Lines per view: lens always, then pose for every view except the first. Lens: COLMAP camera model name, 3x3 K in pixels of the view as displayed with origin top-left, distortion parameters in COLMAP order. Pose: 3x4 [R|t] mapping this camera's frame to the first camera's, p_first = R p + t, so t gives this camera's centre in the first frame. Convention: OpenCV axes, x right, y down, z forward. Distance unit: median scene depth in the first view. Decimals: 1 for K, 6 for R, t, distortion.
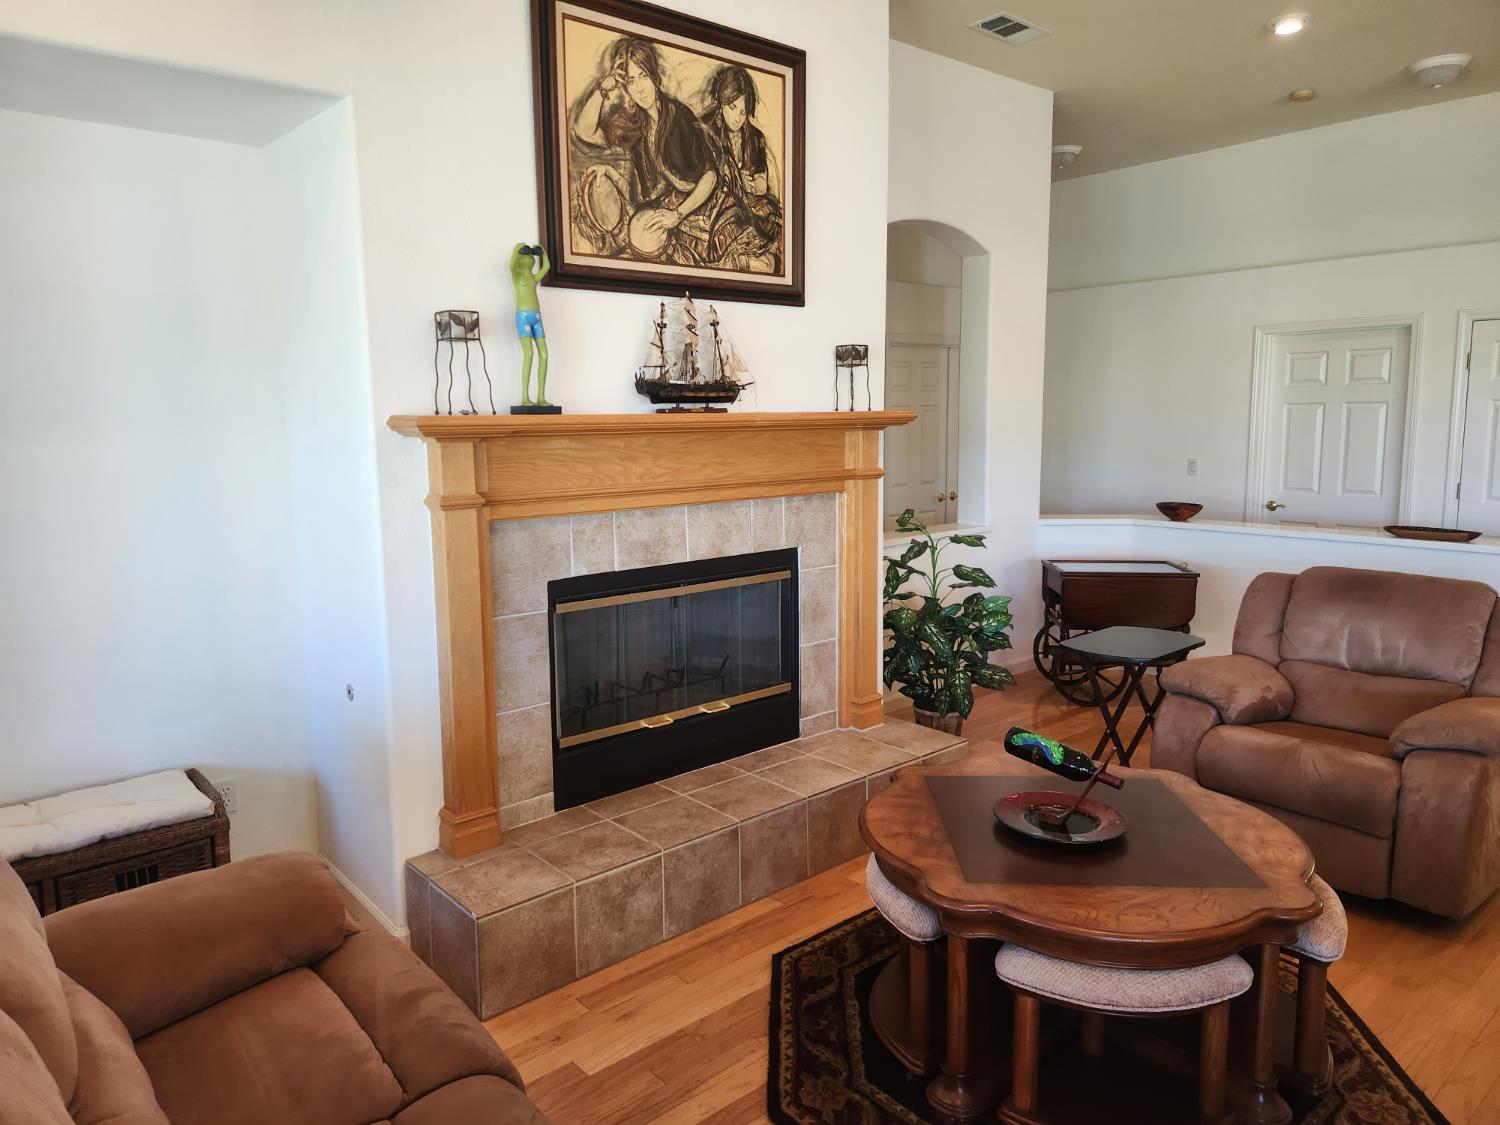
lens RADIAL K [[999.4, 0, 751.6], [0, 999.4, 544.3], [0, 0, 1]] dist [0.082080, -0.096201]
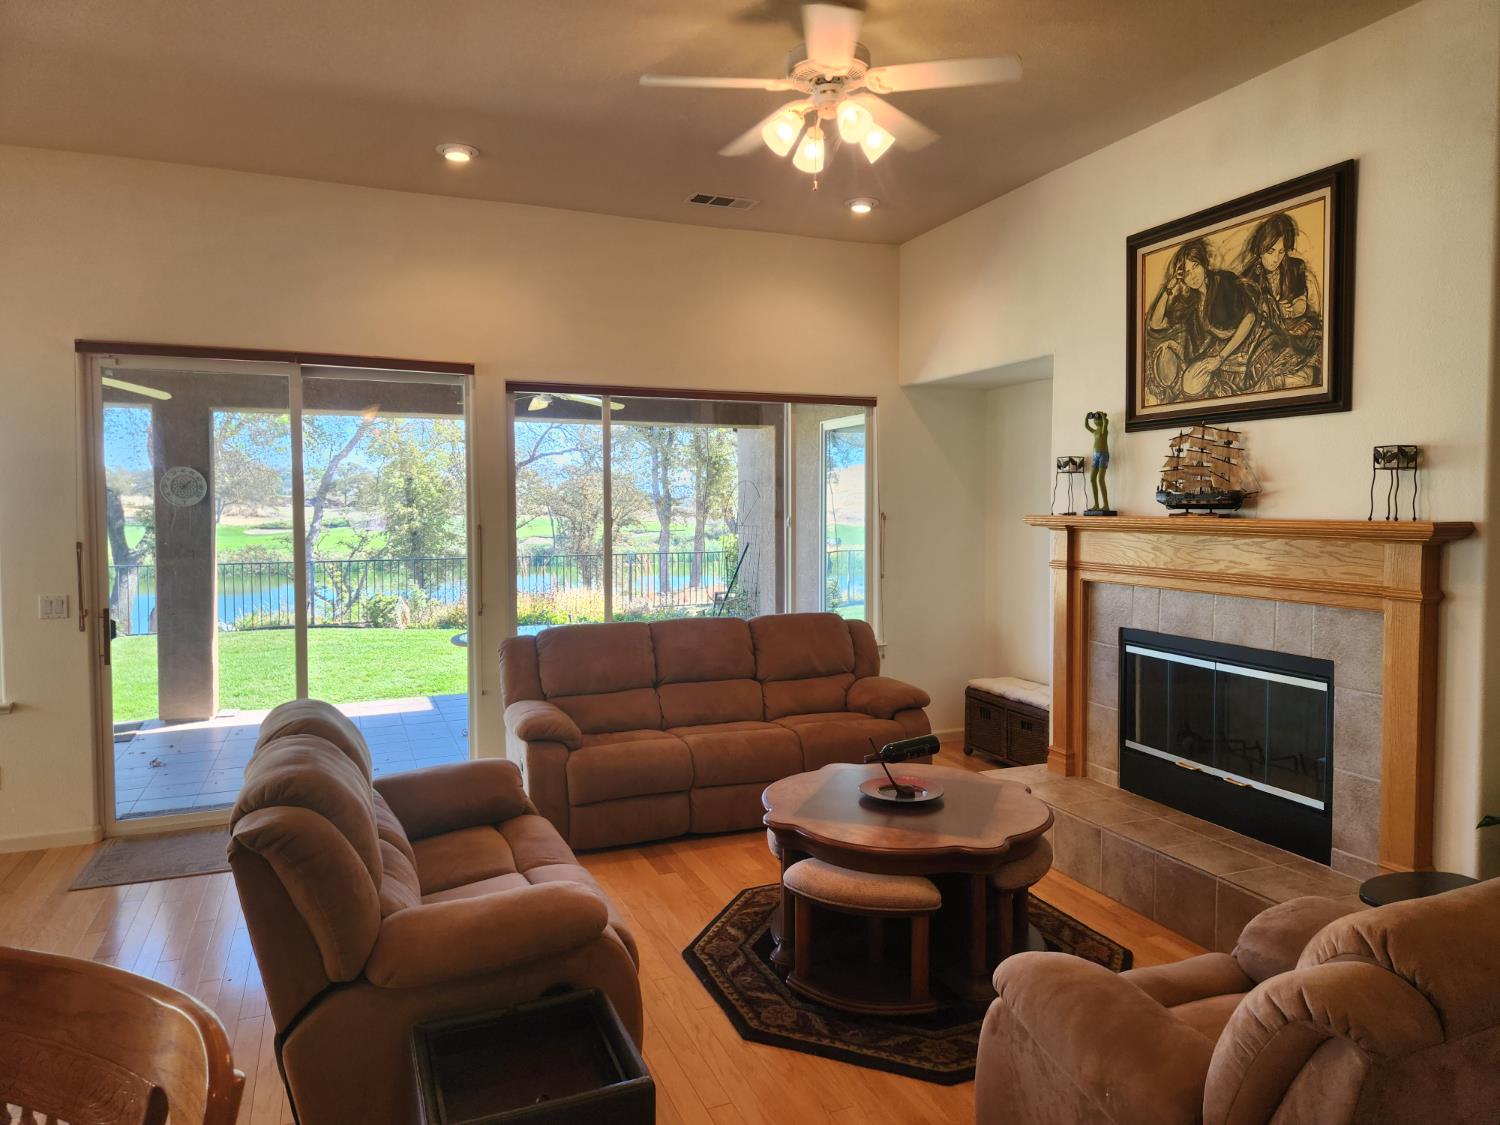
lens RADIAL K [[999.4, 0, 751.6], [0, 999.4, 544.3], [0, 0, 1]] dist [0.082080, -0.096201]
pose [[-0.325379, 0.048982, -0.944314, 1.290267], [-0.123125, 0.987960, 0.093671, -0.146625], [0.937533, 0.146748, -0.315431, 0.880939]]
